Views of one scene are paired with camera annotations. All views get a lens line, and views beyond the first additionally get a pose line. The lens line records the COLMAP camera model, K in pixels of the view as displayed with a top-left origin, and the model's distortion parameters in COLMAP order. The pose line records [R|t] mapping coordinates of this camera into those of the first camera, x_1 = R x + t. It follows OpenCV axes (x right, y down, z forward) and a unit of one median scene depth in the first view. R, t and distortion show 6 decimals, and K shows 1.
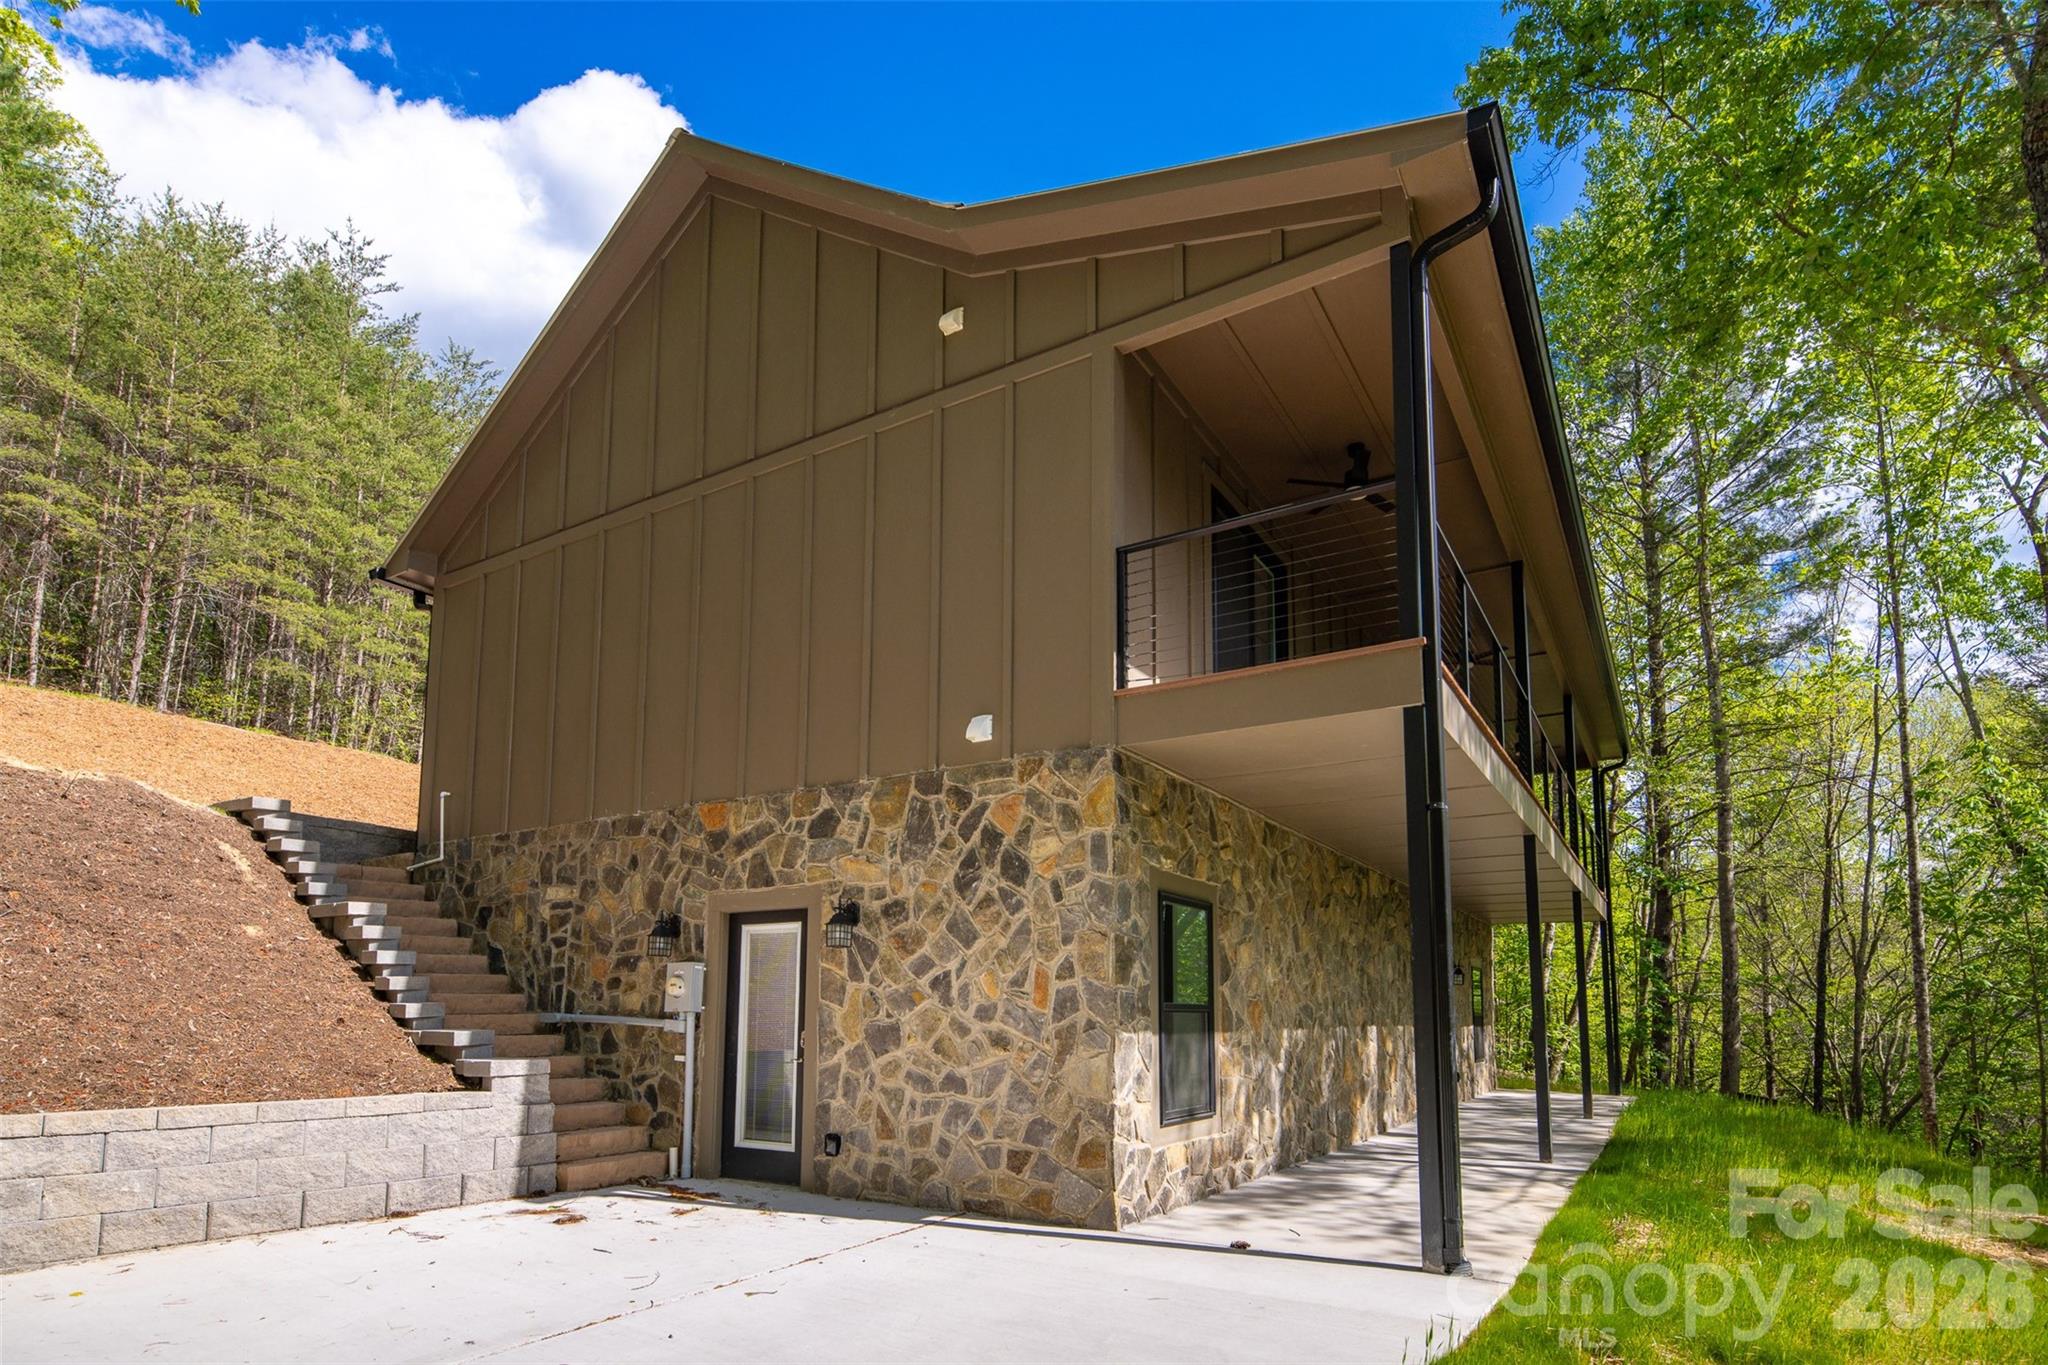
lens RADIAL K [[1091.4, 0, 977.8], [0, 1091.4, 894.9], [0, 0, 1]] dist [-0.003127, 0.003225]
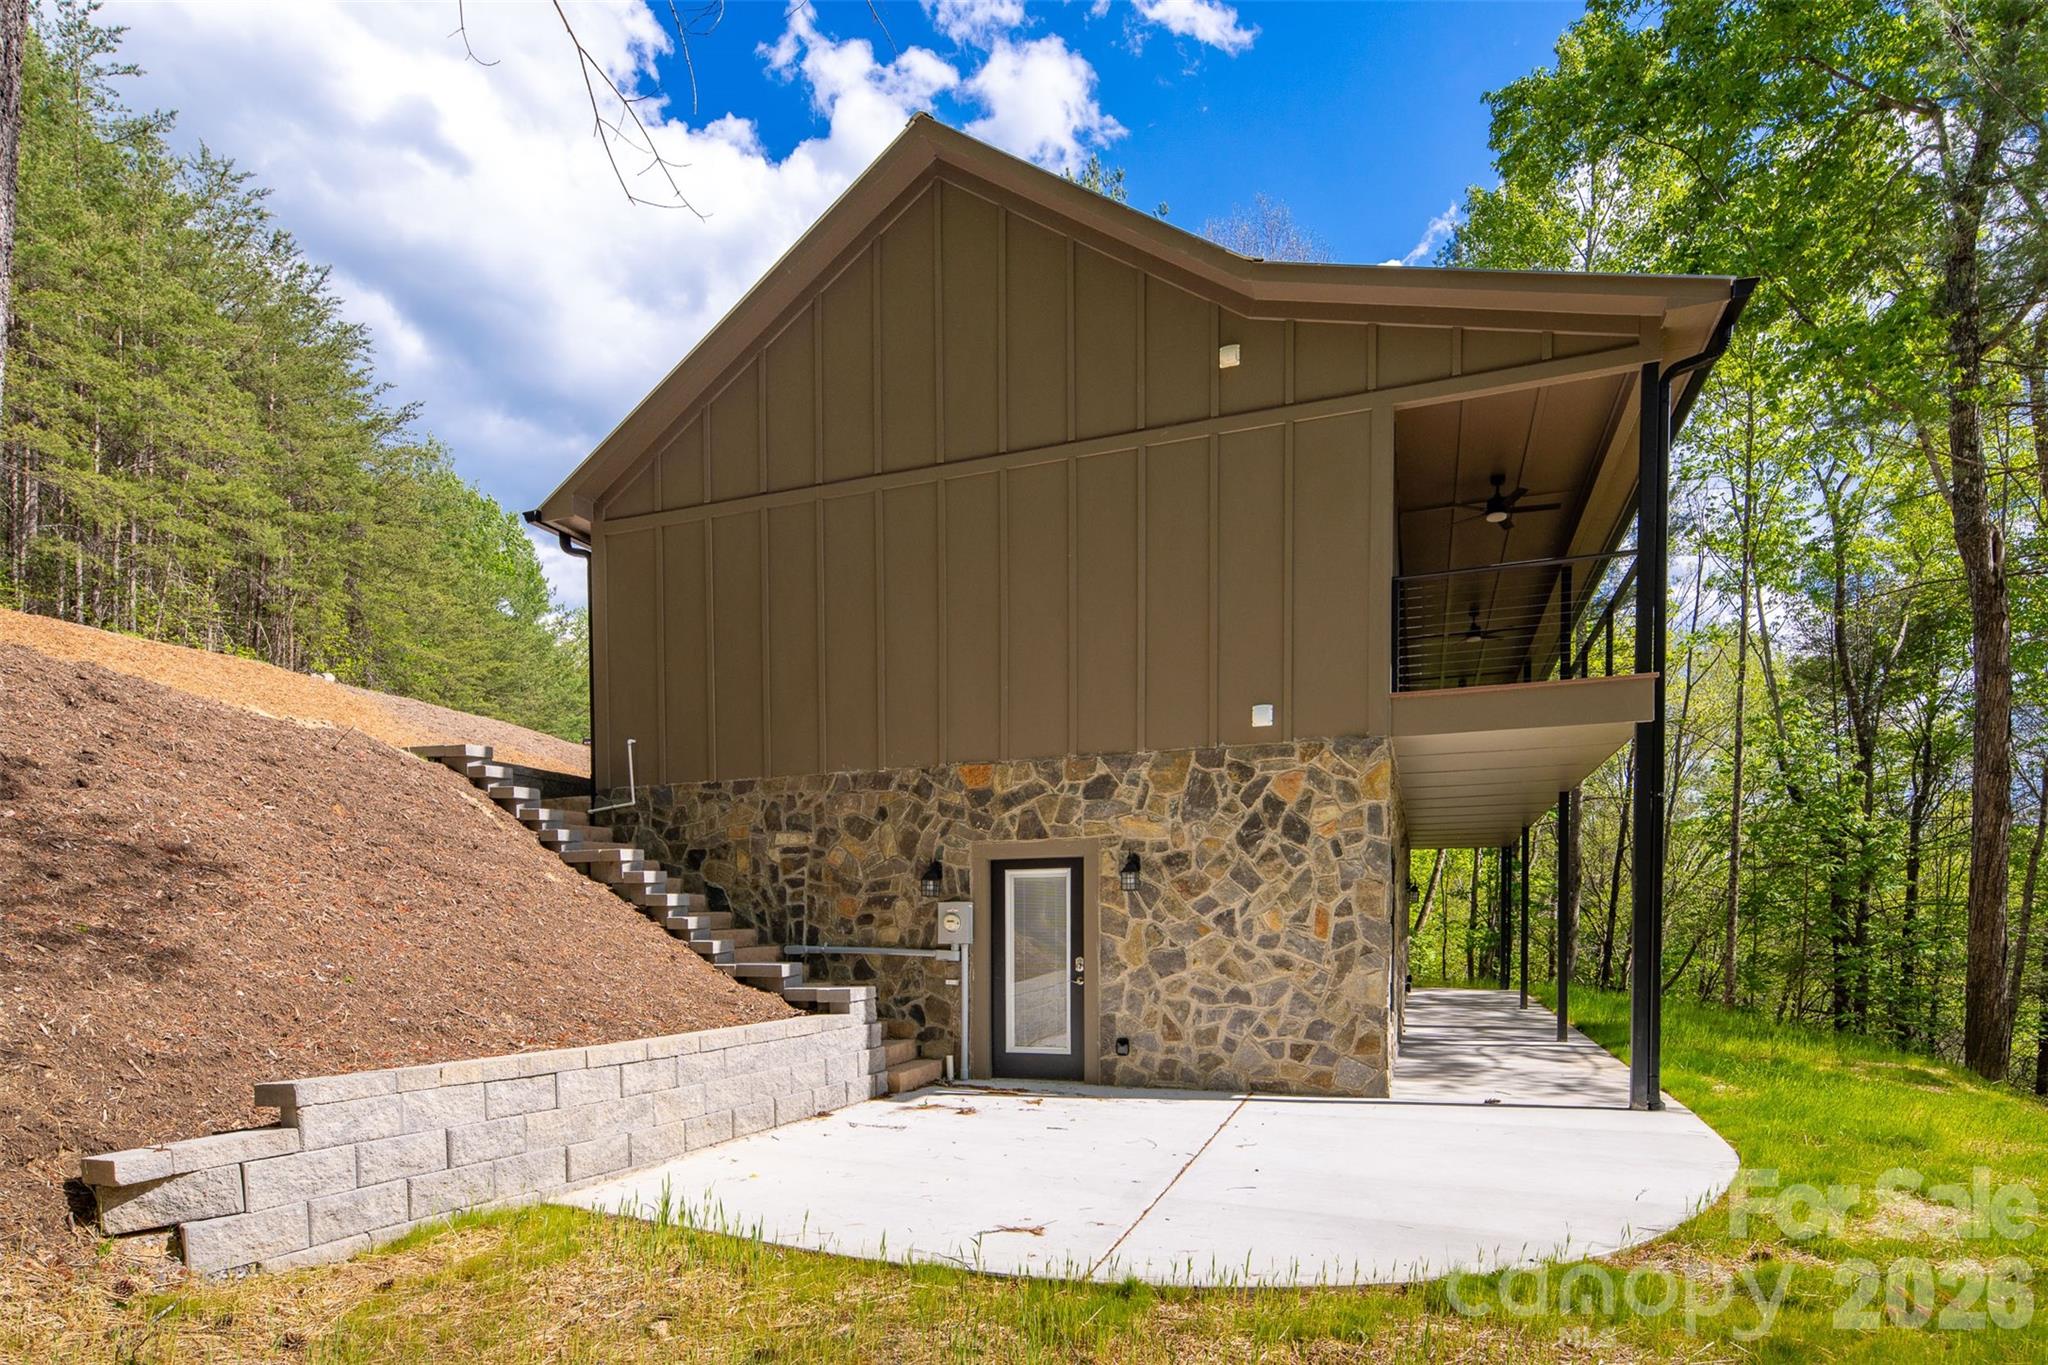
lens RADIAL K [[1091.4, 0, 988.1], [0, 1091.4, 962.5], [0, 0, 1]] dist [-0.003127, 0.003225]
pose [[0.982189, -0.023706, 0.186397, -0.481542], [-0.003138, 0.989802, 0.142419, -0.043861], [-0.187872, -0.140467, 0.972097, -0.173359]]
